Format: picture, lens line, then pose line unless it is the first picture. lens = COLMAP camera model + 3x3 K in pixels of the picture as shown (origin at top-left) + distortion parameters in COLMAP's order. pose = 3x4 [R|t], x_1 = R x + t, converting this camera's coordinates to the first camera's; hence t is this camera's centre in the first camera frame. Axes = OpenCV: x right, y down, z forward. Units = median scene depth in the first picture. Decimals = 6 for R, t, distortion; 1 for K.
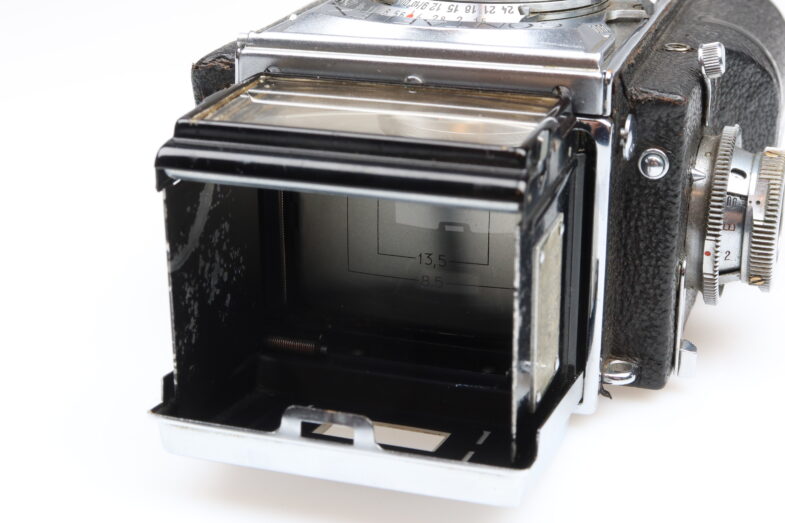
lens RADIAL K [[1416.6, 0, 392.5], [0, 1416.6, 261.5], [0, 0, 1]] dist [-0.008493, -0.100204]
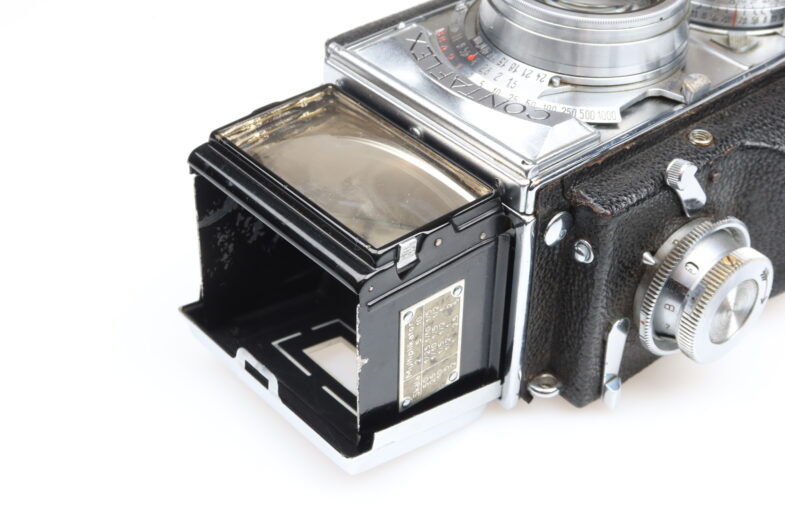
lens RADIAL K [[1416.6, 0, 392.5], [0, 1416.6, 261.5], [0, 0, 1]] dist [-0.008493, -0.100204]
pose [[0.845352, 0.341798, -0.410554, 0.579514], [-0.199246, 0.914801, 0.351341, -0.481028], [0.495663, -0.215206, 0.841430, -0.102544]]
